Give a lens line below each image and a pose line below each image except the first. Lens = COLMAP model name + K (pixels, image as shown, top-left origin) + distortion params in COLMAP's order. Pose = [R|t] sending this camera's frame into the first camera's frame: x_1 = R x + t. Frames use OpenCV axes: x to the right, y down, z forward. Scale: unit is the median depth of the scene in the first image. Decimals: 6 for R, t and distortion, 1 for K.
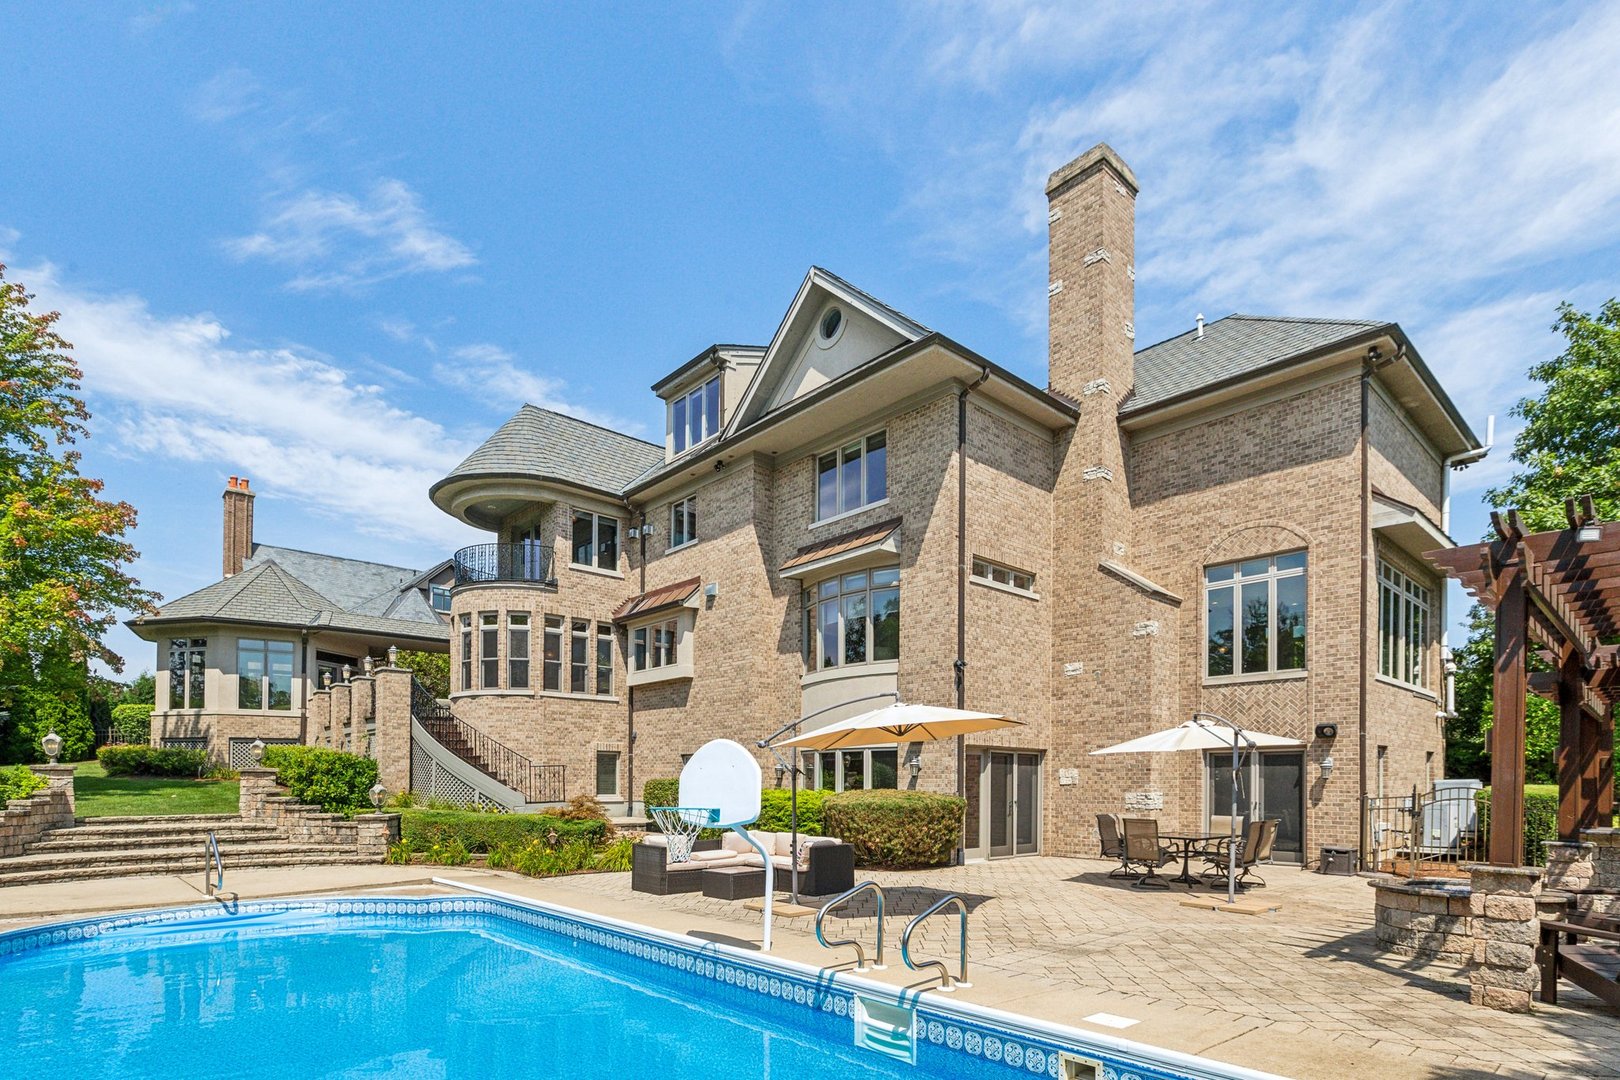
lens RADIAL K [[824.9, 0, 825.9], [0, 824.9, 774.7], [0, 0, 1]] dist [0.000176, 0.000212]
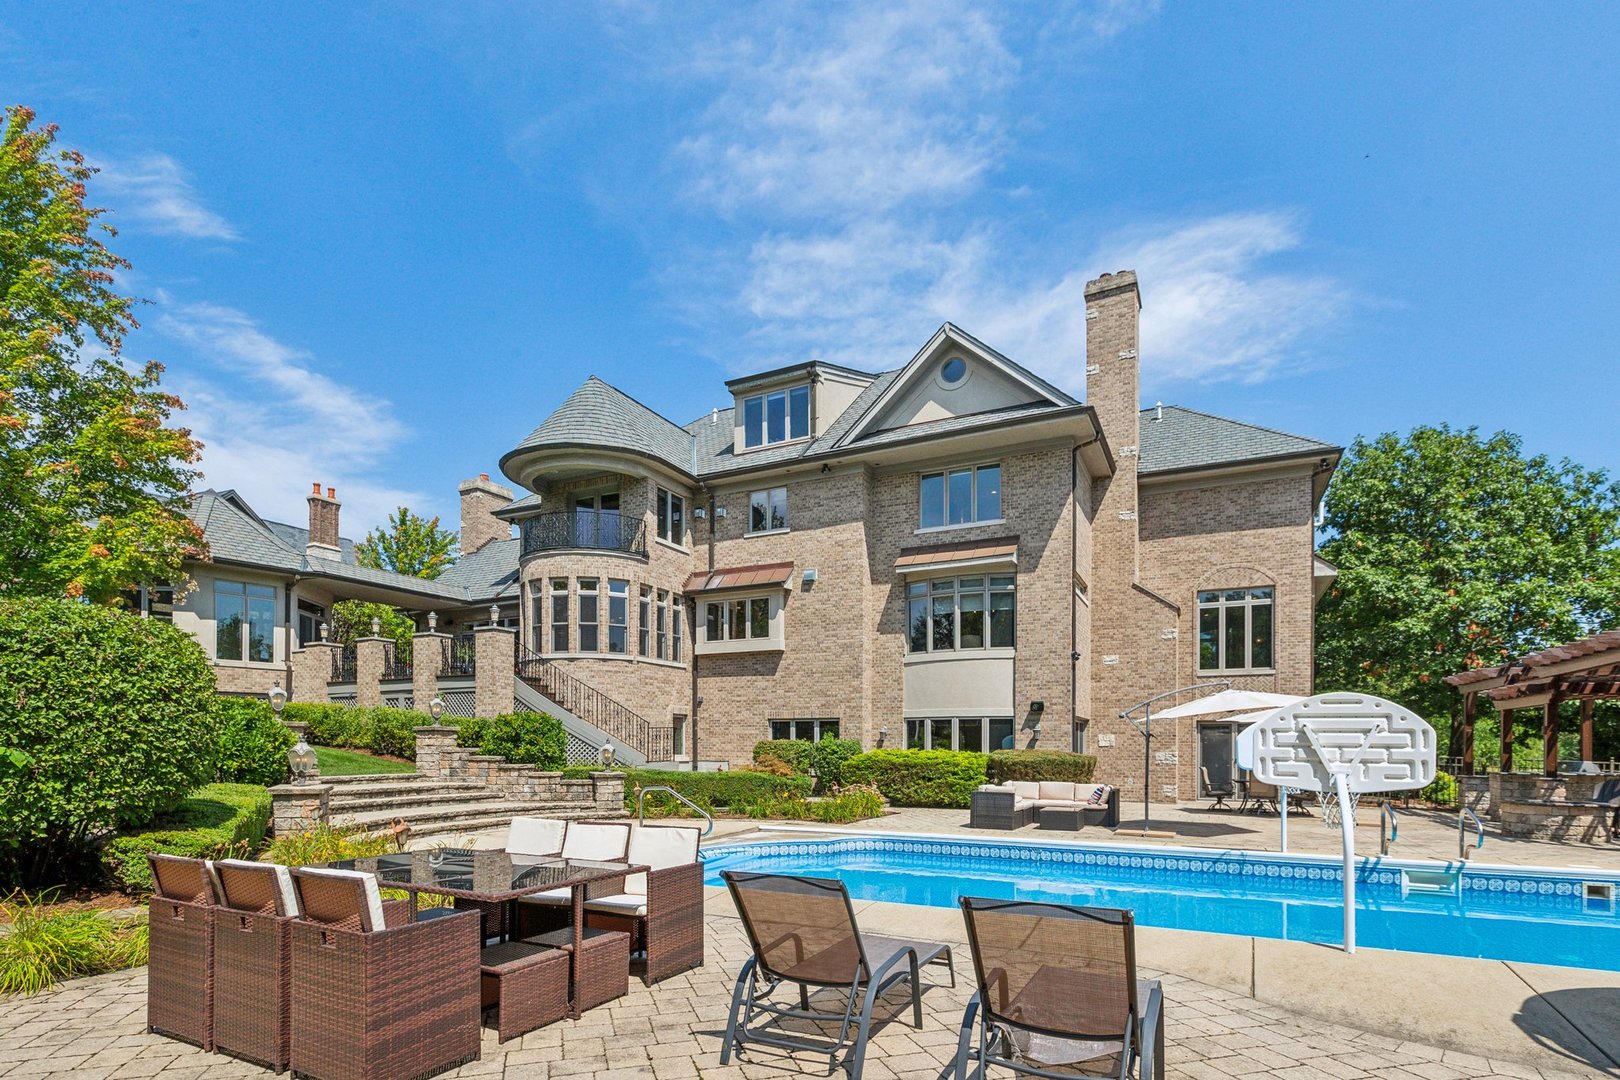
lens RADIAL K [[764.1, 0, 862.6], [0, 764.1, 744.3], [0, 0, 1]] dist [-0.002279, 0.000069]
pose [[0.938794, 0.004201, 0.344454, -0.510617], [-0.007125, 0.999949, 0.007223, 0.002665], [-0.344405, -0.009236, 0.938776, -0.025627]]
